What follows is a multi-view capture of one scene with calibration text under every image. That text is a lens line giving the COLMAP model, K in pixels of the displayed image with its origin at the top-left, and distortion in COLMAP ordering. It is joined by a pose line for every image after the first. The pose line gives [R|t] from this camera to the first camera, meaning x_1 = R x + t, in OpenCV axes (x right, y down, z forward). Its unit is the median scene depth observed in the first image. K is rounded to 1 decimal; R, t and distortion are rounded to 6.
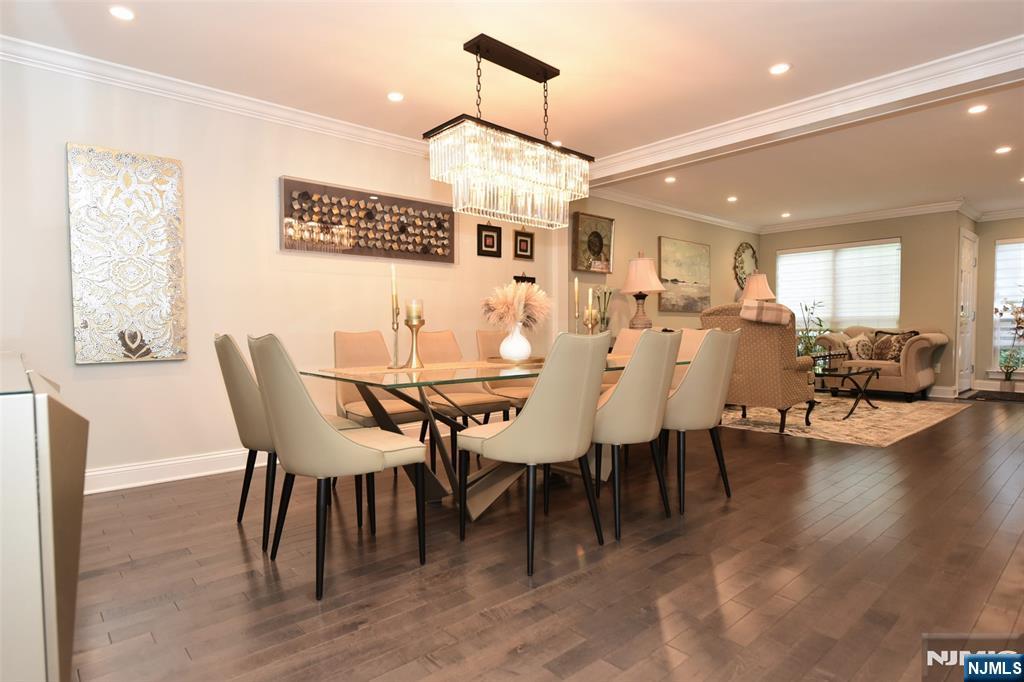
lens RADIAL K [[543.3, 0, 508.0], [0, 543.3, 349.0], [0, 0, 1]] dist [-0.002846, -0.001455]
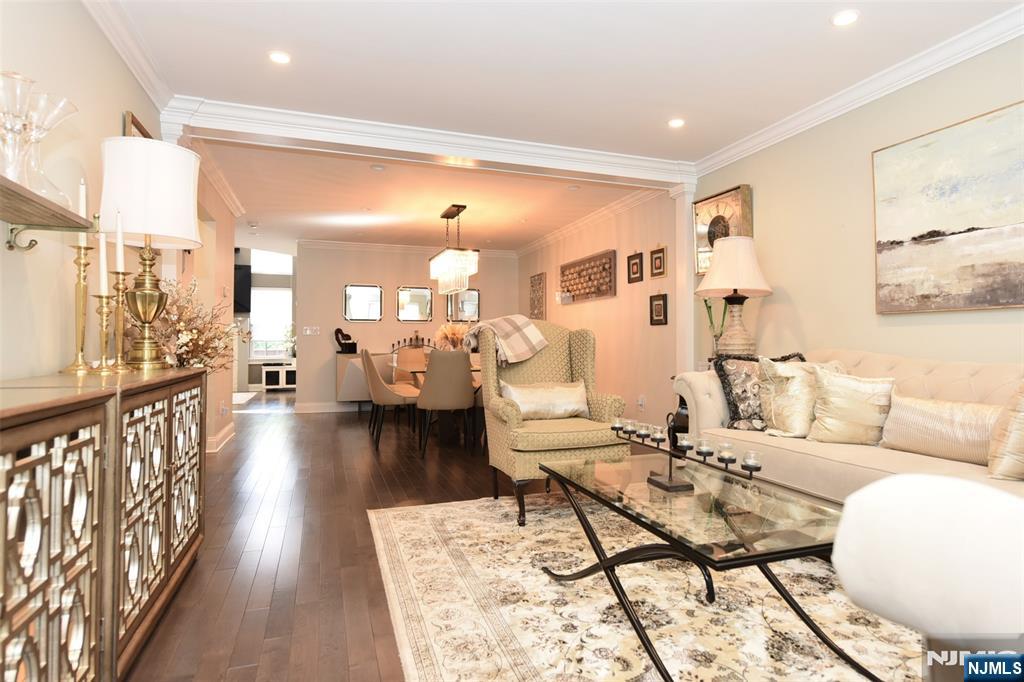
lens RADIAL K [[562.3, 0, 531.2], [0, 562.3, 339.3], [0, 0, 1]] dist [0.000224, -0.000193]
pose [[-0.349335, 0.000333, -0.936998, 0.786409], [-0.032529, 0.999393, 0.012482, -0.044194], [0.936433, 0.034840, -0.349112, 0.858145]]
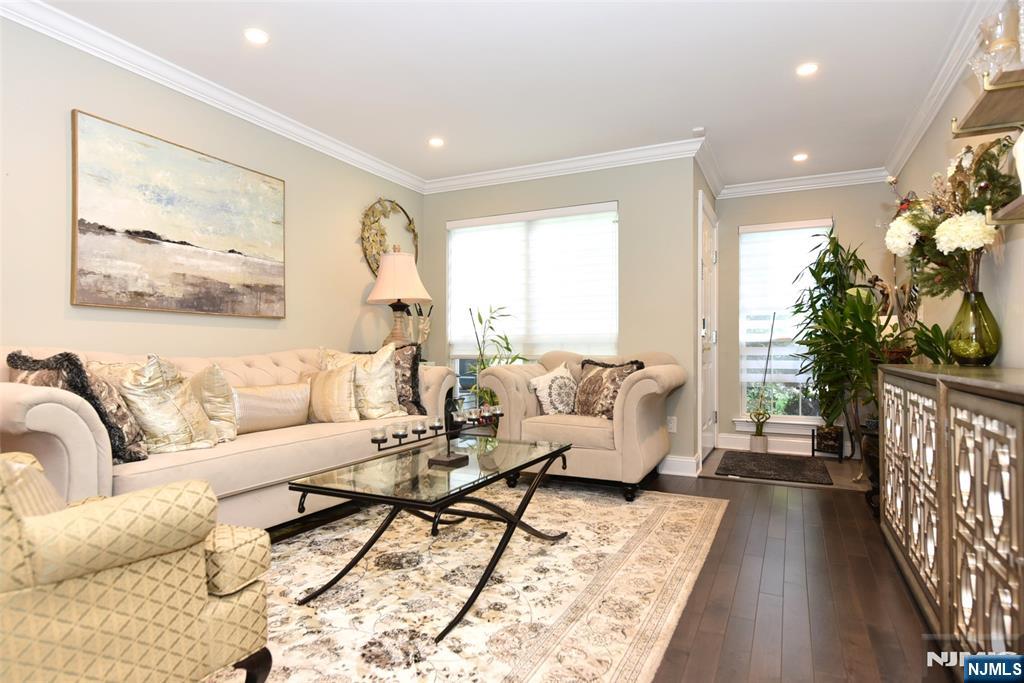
lens RADIAL K [[562.3, 0, 531.2], [0, 562.3, 339.8], [0, 0, 1]] dist [0.000224, -0.000193]
pose [[0.912239, 0.018591, 0.409237, 0.393946], [0.006580, 0.998176, -0.060013, -0.019589], [-0.409606, 0.057439, 0.910452, 0.493549]]
